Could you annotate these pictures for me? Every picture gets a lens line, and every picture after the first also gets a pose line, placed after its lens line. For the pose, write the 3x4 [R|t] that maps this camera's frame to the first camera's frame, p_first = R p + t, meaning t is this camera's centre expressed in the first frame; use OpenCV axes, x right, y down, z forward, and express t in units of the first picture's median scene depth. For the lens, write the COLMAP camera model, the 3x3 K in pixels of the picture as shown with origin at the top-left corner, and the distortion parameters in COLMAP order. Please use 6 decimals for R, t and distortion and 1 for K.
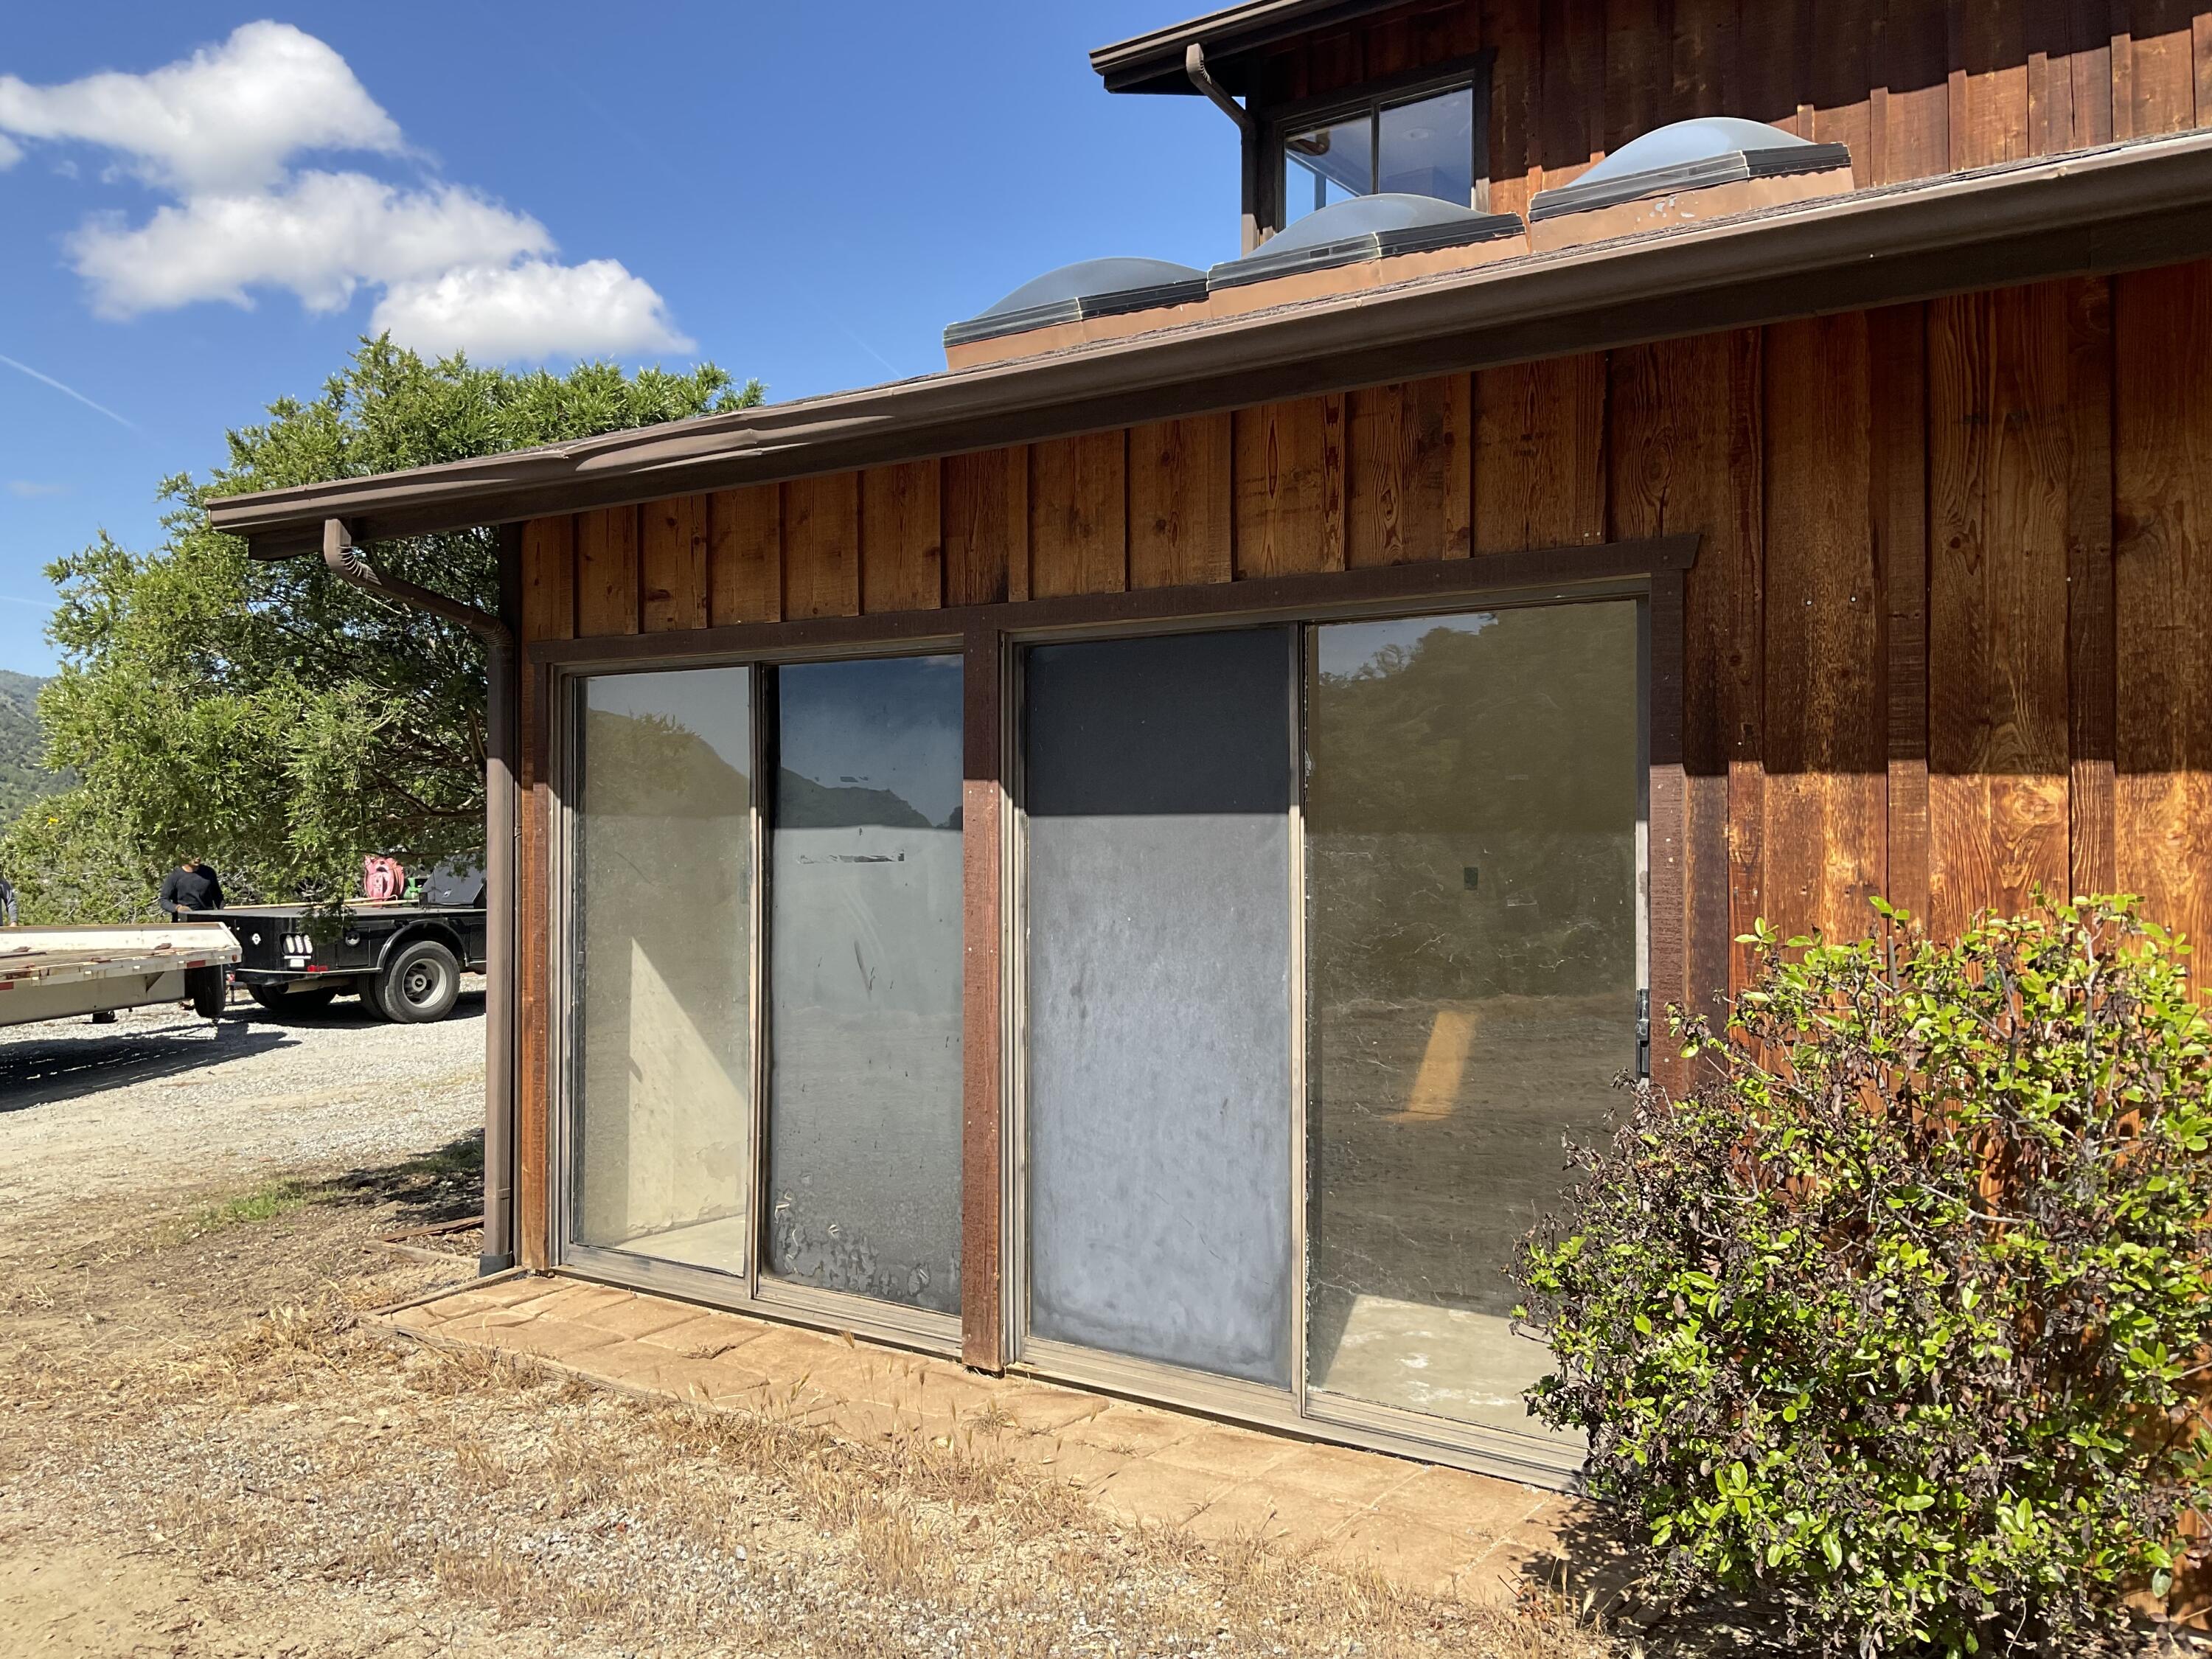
lens RADIAL K [[1740.4, 0, 1106.0], [0, 1740.4, 829.5], [0, 0, 1]] dist [0.046754, -0.000362]
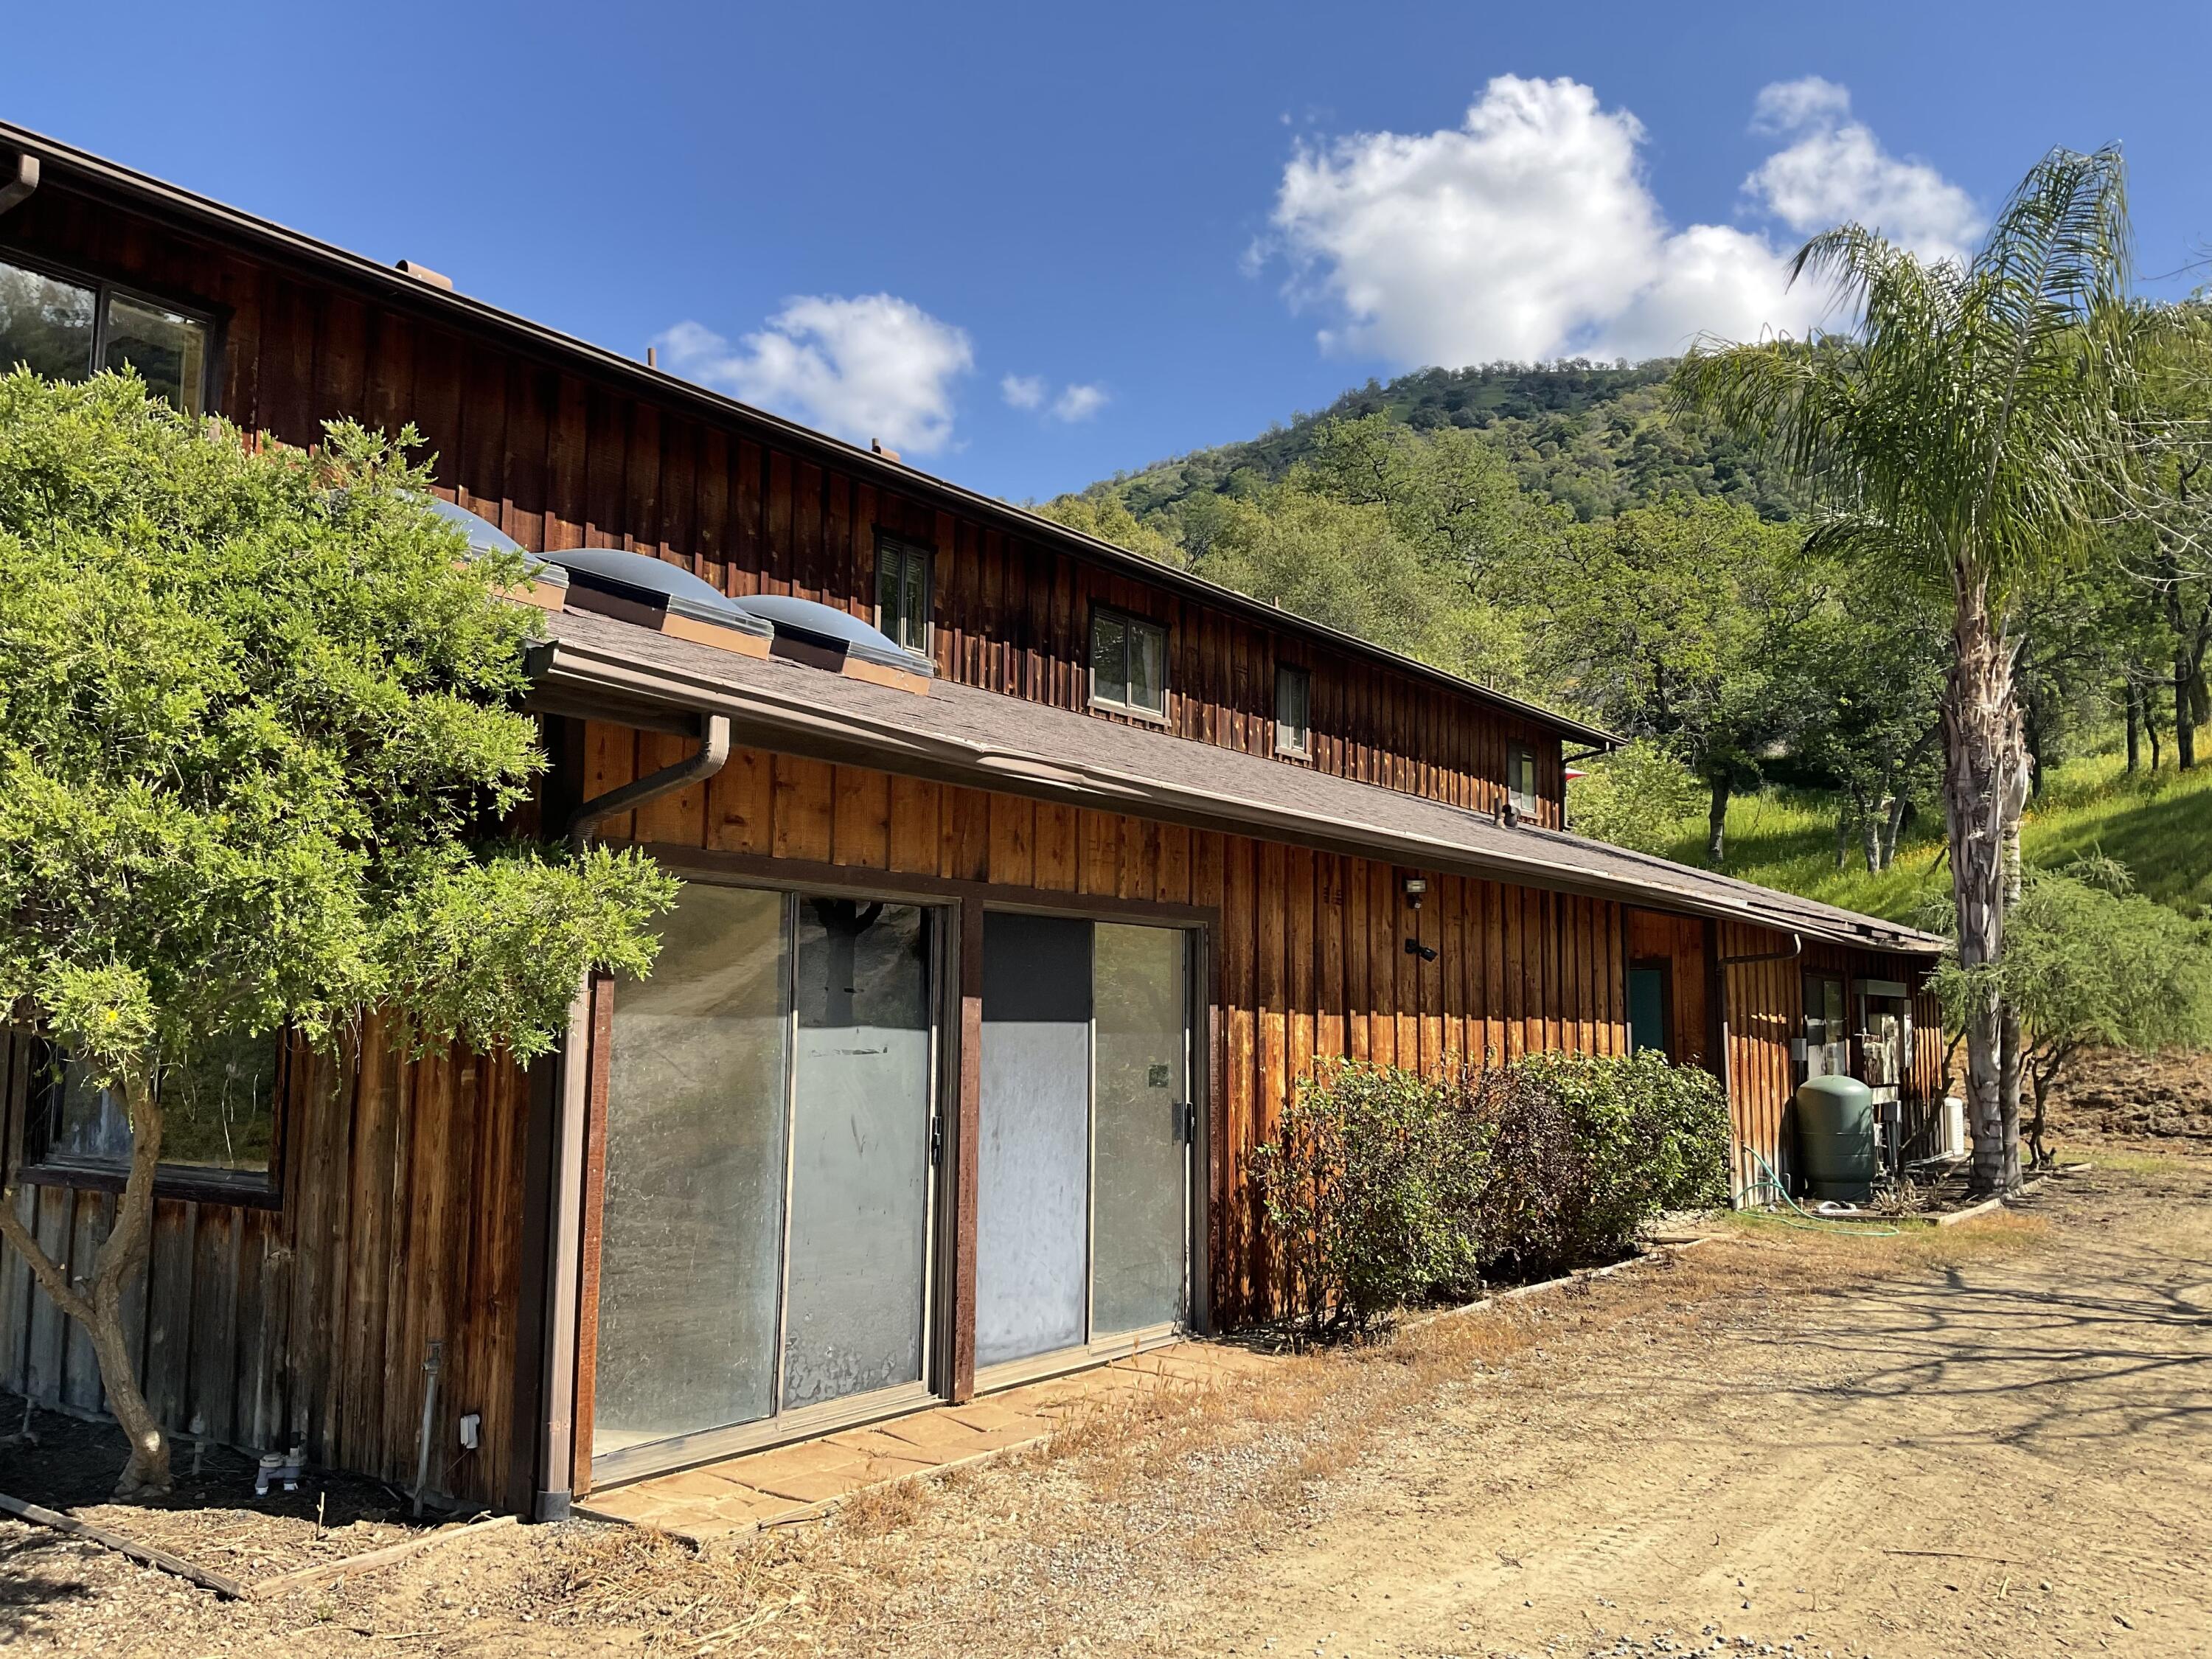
lens RADIAL K [[1855.1, 0, 1088.8], [0, 1855.1, 824.2], [0, 0, 1]] dist [0.077467, -0.118827]
pose [[0.014635, 0.116303, 0.993106, -1.730813], [-0.001874, 0.993214, -0.116288, 0.010039], [-0.999891, -0.000159, 0.014754, 0.897889]]
